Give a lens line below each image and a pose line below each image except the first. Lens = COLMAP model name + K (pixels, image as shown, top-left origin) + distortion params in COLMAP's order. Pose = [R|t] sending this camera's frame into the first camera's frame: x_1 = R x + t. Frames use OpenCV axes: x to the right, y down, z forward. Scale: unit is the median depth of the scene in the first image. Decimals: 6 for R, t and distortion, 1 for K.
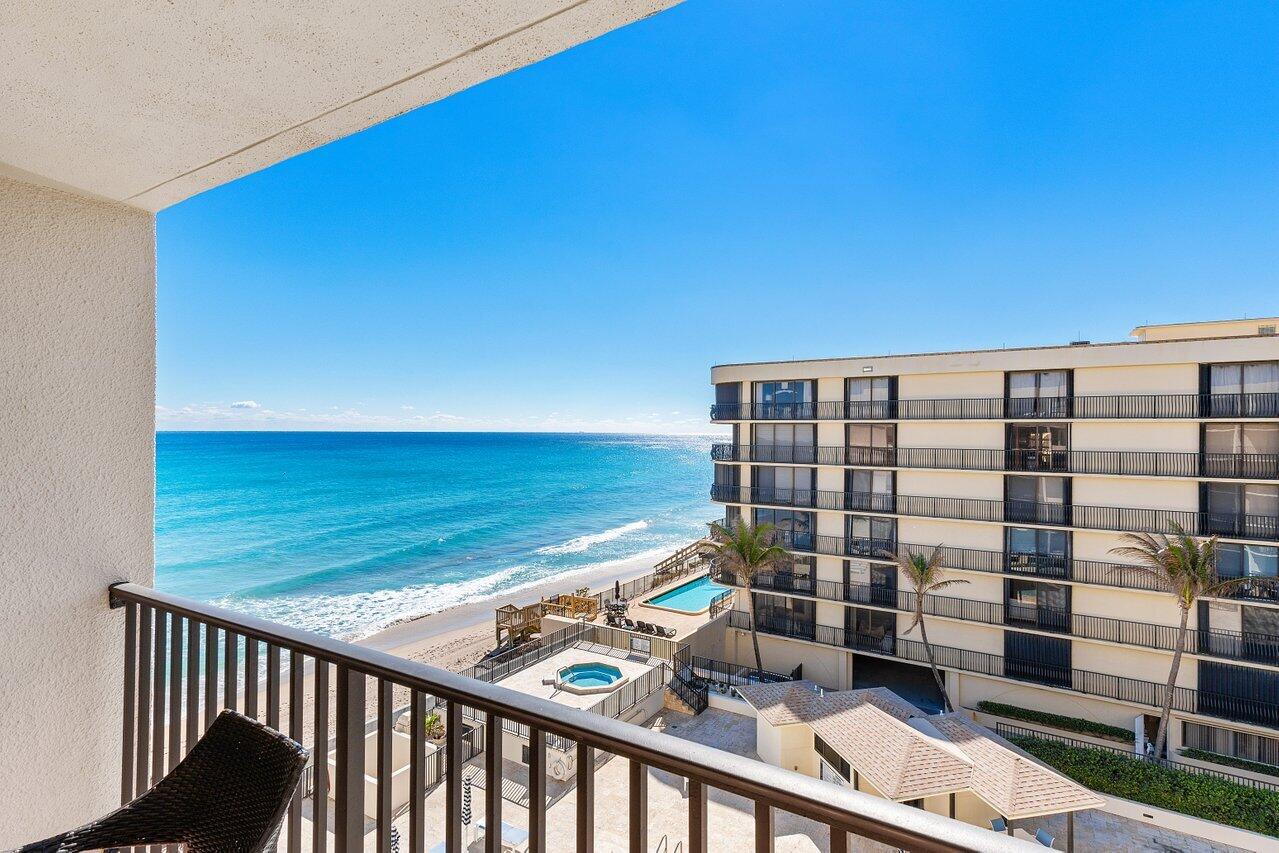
lens RADIAL K [[625.5, 0, 644.4], [0, 625.5, 423.4], [0, 0, 1]] dist [0.021609, -0.000932]
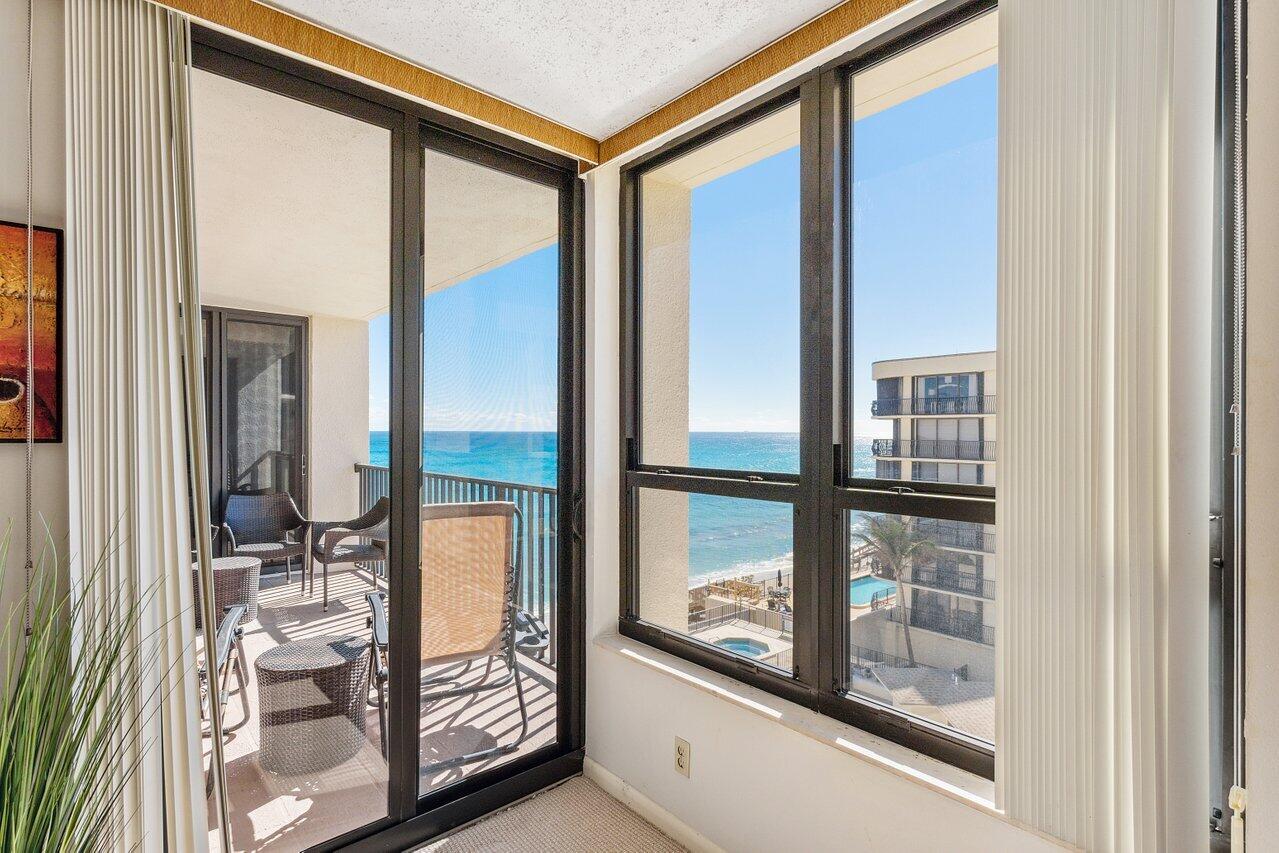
lens RADIAL K [[625.5, 0, 649.7], [0, 625.5, 434.6], [0, 0, 1]] dist [0.021609, -0.000932]
pose [[0.954566, -0.000532, -0.297999, 0.070247], [0.006463, 0.999800, 0.018915, 0.003766], [0.297929, -0.019982, 0.954379, -0.072307]]
